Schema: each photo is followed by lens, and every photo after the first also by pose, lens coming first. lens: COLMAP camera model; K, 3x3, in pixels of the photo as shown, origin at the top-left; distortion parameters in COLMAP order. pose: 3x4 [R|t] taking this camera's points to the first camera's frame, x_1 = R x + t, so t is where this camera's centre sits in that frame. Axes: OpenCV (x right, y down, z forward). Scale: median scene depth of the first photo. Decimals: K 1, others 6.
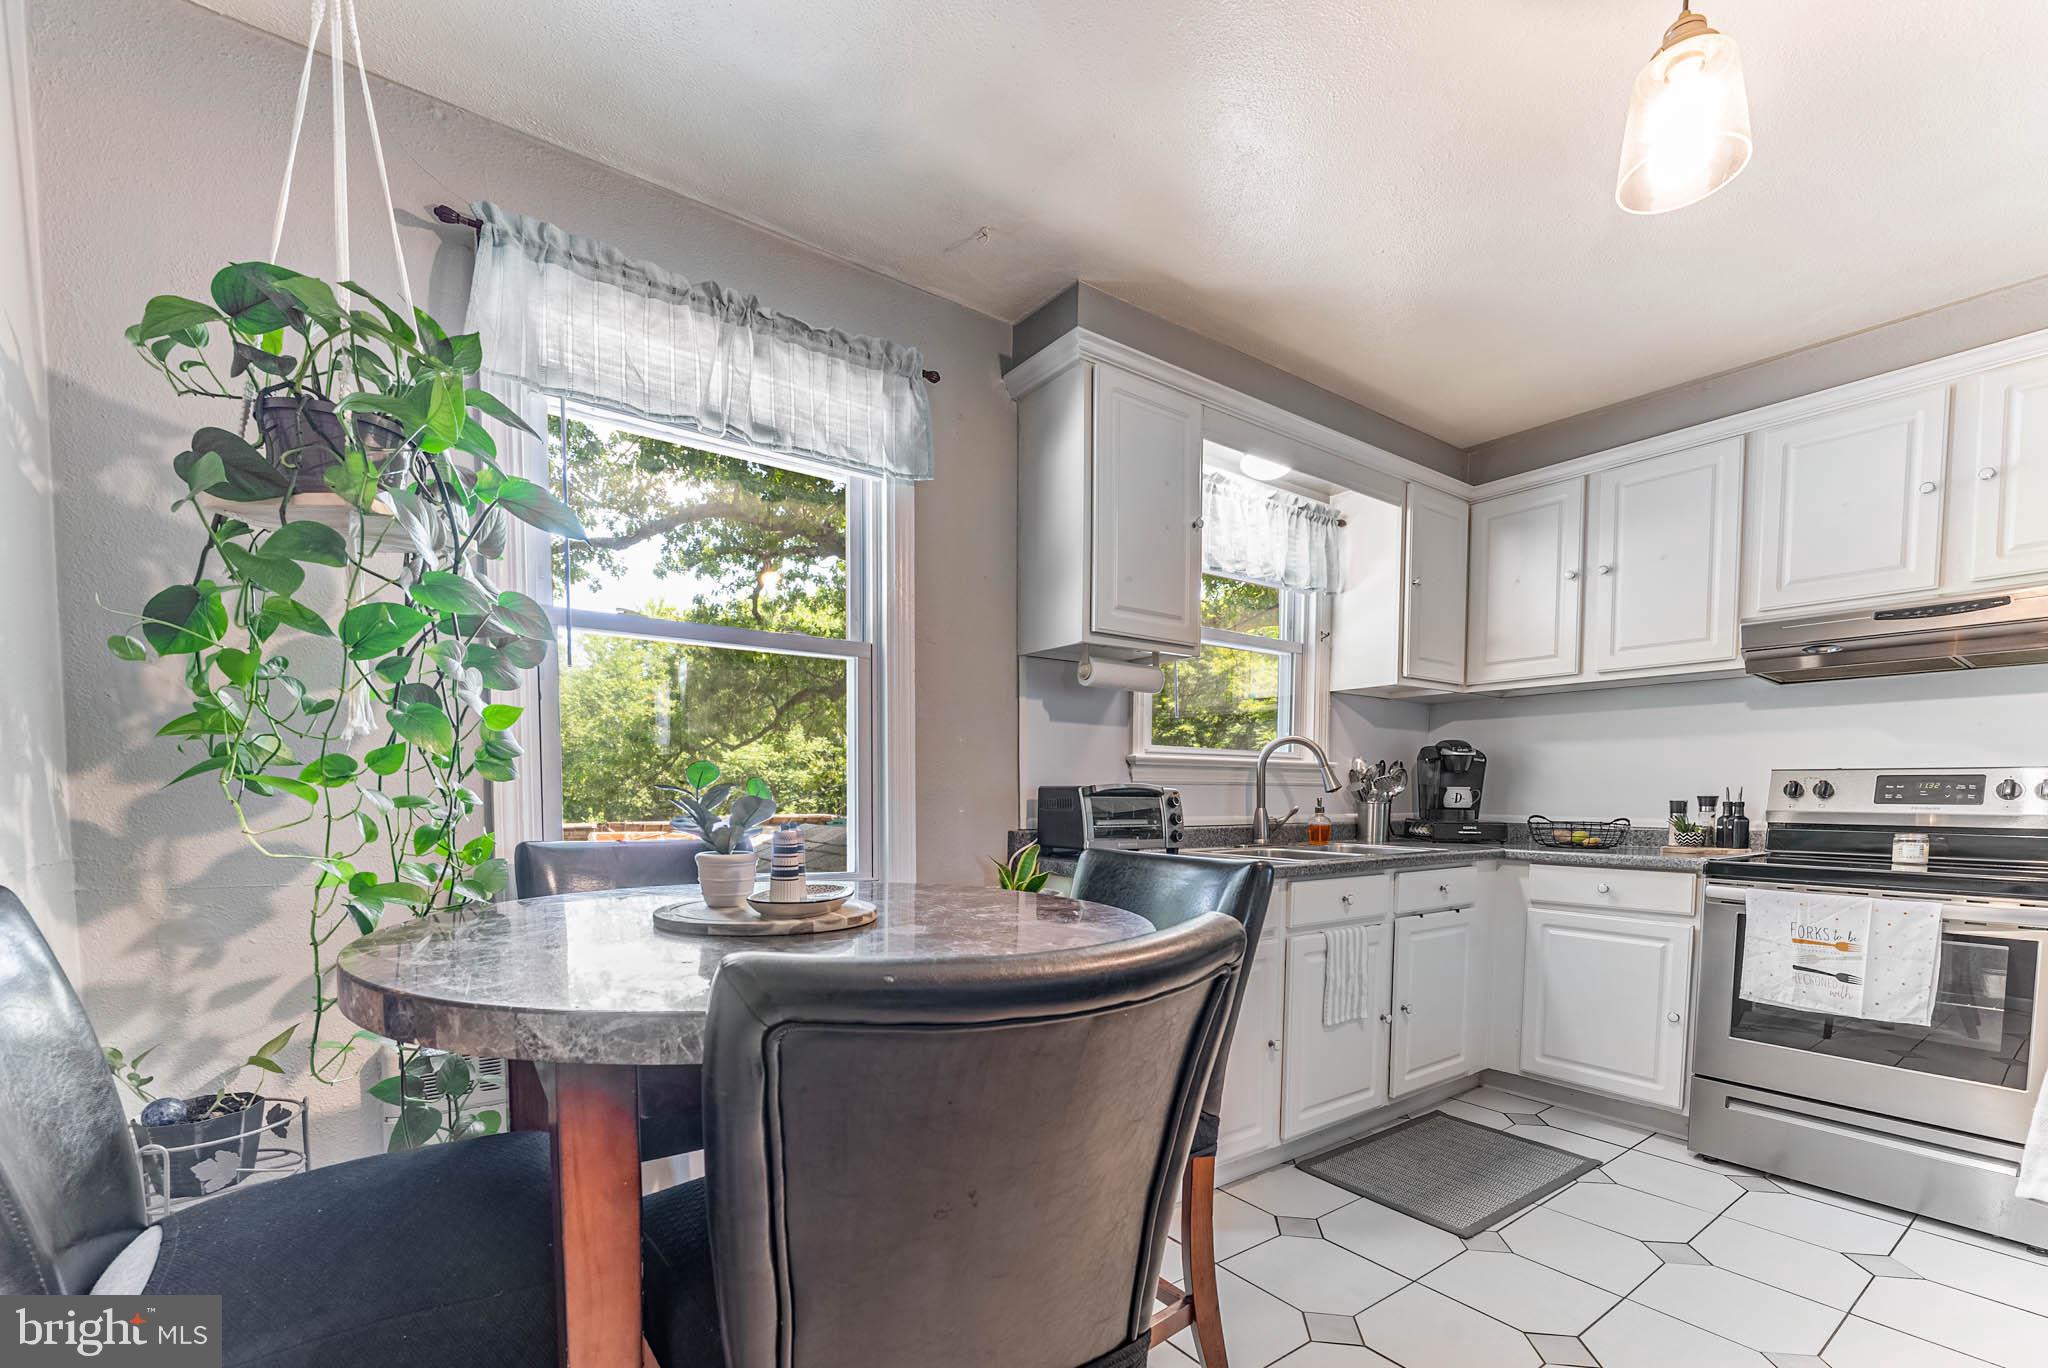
lens RADIAL K [[842.5, 0, 1019.7], [0, 842.5, 834.8], [0, 0, 1]] dist [-0.002906, -0.000766]
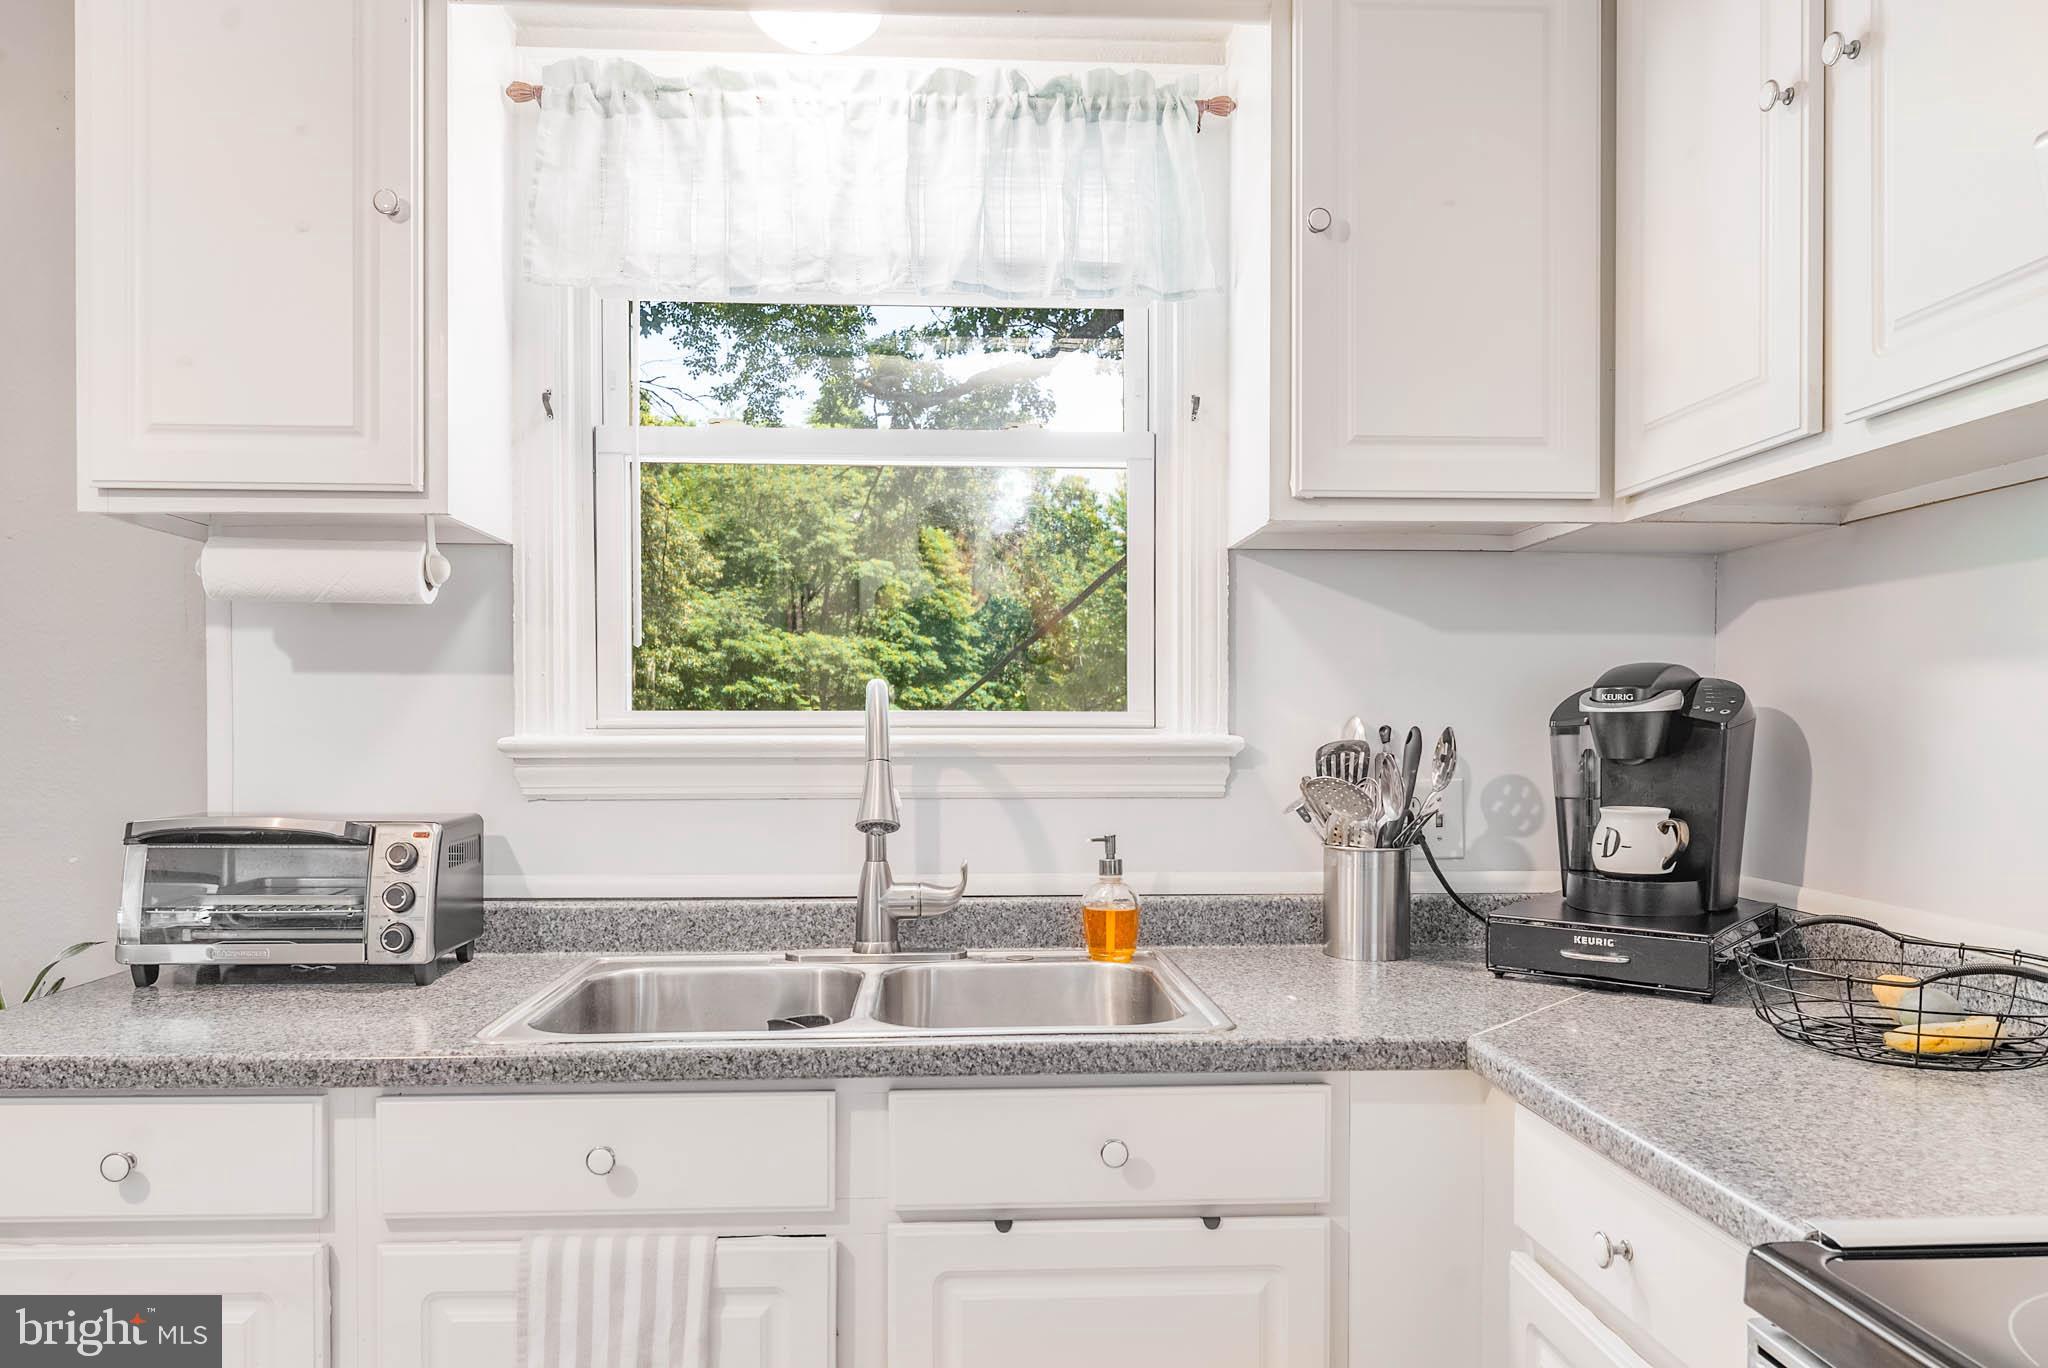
lens RADIAL K [[1378.4, 0, 1007.5], [0, 1378.4, 738.9], [0, 0, 1]] dist [0.002607, 0.003677]
pose [[0.850555, -0.001144, -0.525885, 0.751928], [-0.022740, 0.998982, -0.038952, -0.072296], [0.525395, 0.045090, 0.849663, 0.524317]]
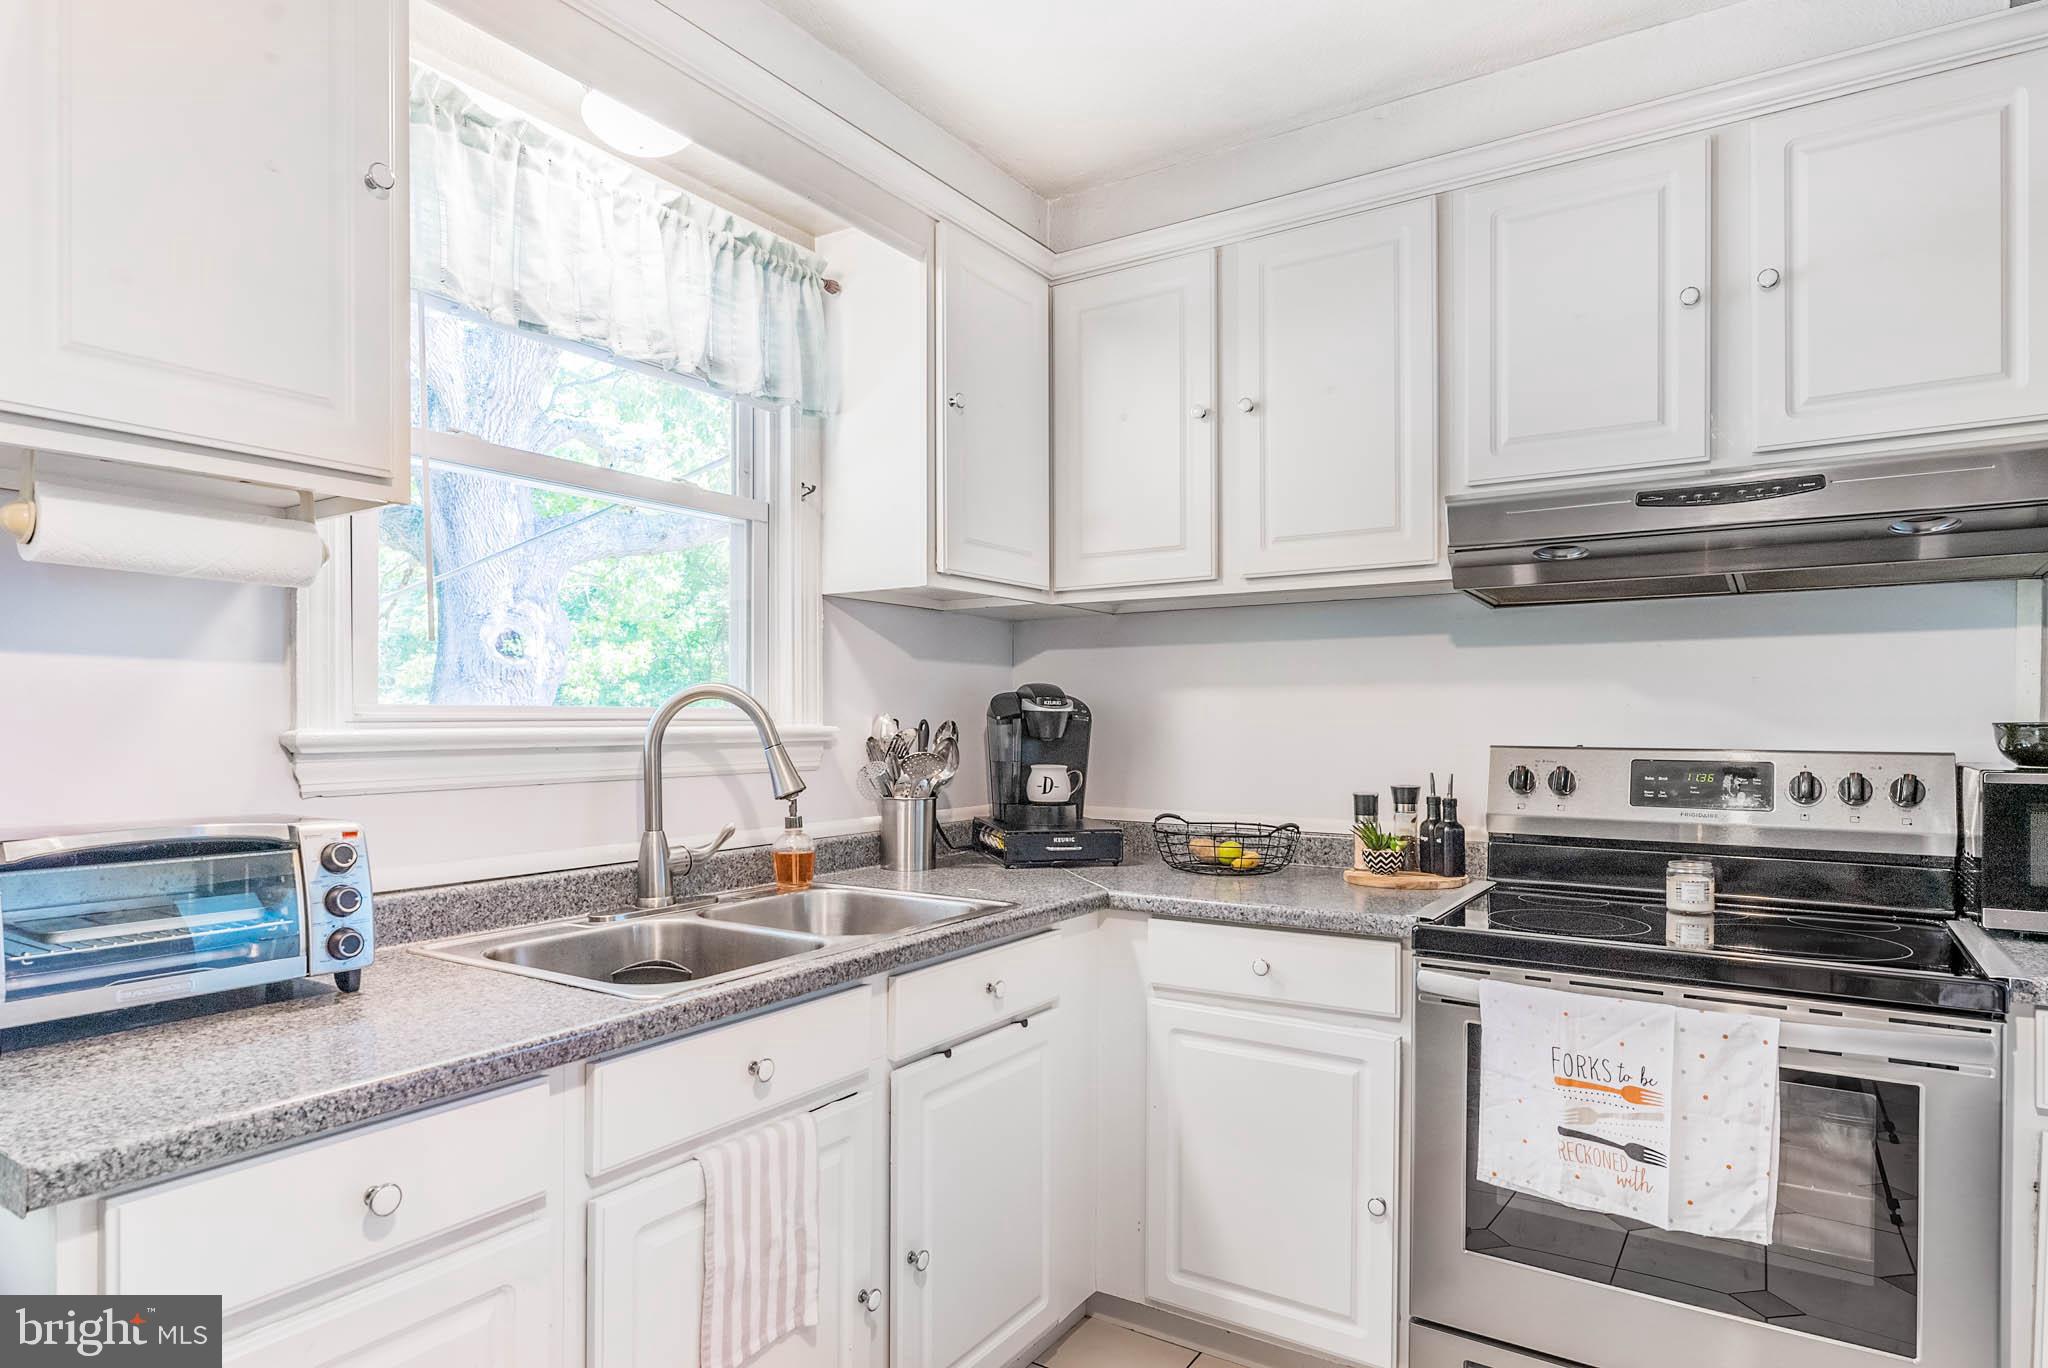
lens RADIAL K [[1138.9, 0, 994.2], [0, 1138.9, 725.6], [0, 0, 1]] dist [-0.001518, -0.003781]
pose [[0.935482, -0.007818, 0.353287, 0.262982], [0.023682, 0.998895, -0.040603, -0.067200], [-0.352579, 0.046350, 0.934633, 0.350276]]
